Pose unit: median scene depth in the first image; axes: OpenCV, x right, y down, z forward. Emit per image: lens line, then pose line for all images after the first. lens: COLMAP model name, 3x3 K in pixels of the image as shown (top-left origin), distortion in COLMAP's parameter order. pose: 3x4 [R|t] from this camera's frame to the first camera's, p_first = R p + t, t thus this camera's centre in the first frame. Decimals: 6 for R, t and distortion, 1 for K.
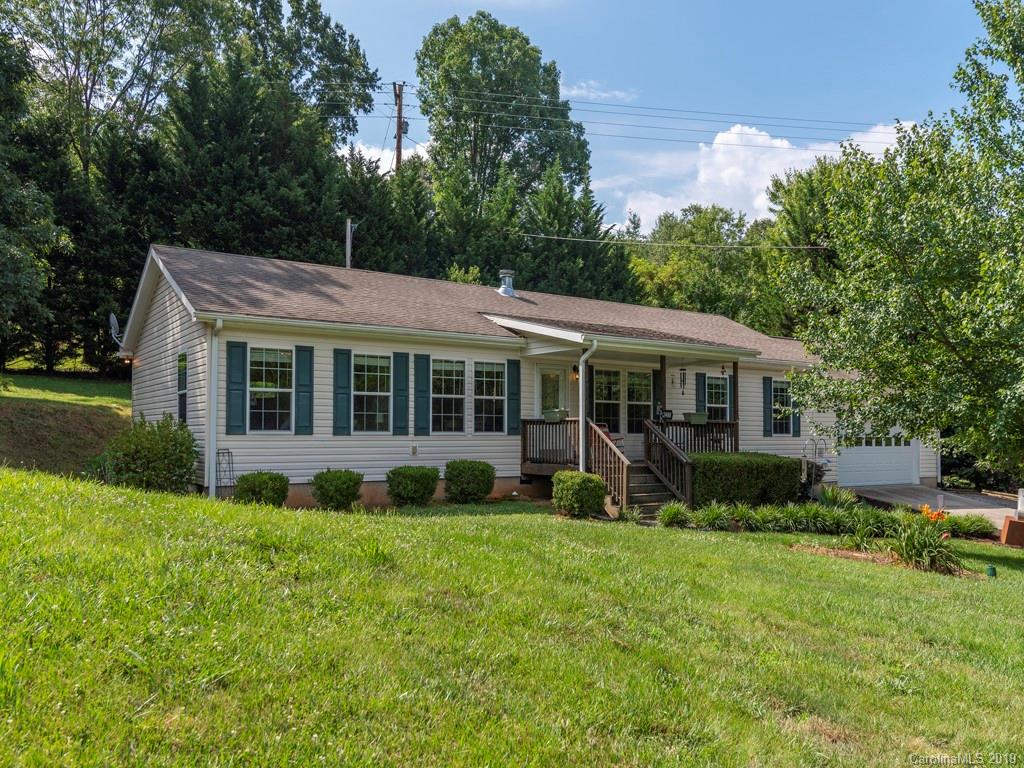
lens RADIAL K [[811.5, 0, 511.9], [0, 811.5, 385.5], [0, 0, 1]] dist [-0.000011, 0.000373]
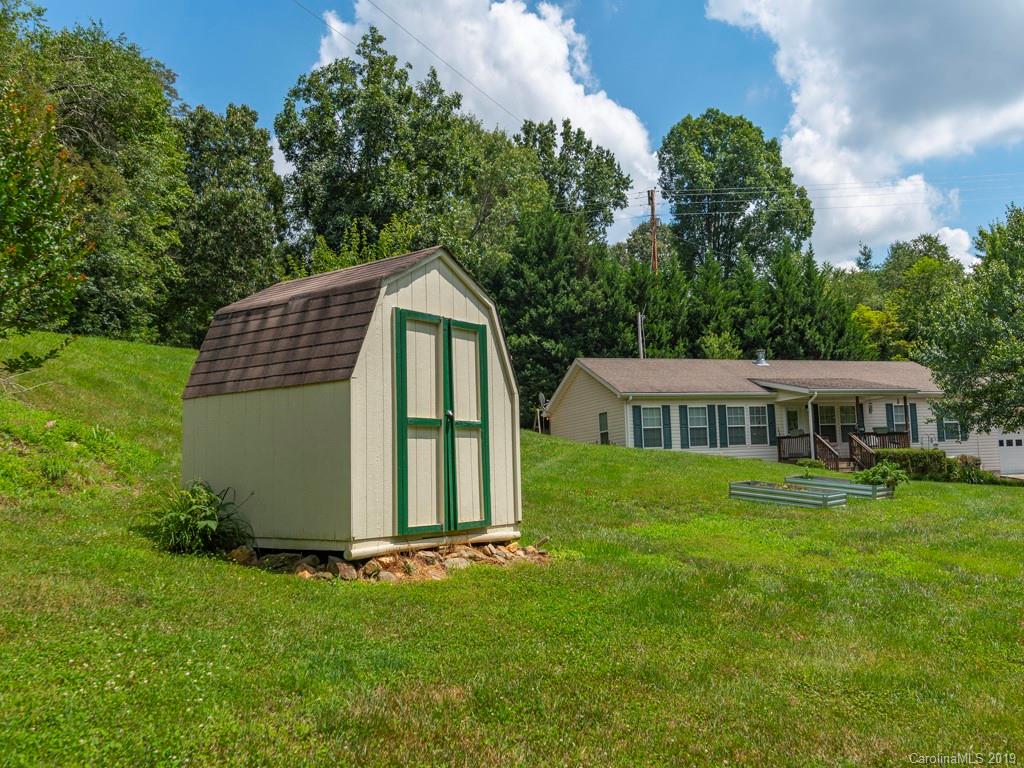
lens RADIAL K [[934.9, 0, 511.2], [0, 934.9, 417.7], [0, 0, 1]] dist [0.002497, -0.004199]
pose [[0.969100, -0.064209, -0.238165, -0.028854], [0.060989, 0.997920, -0.020871, 0.003310], [0.239010, 0.005700, 0.971000, -0.527278]]
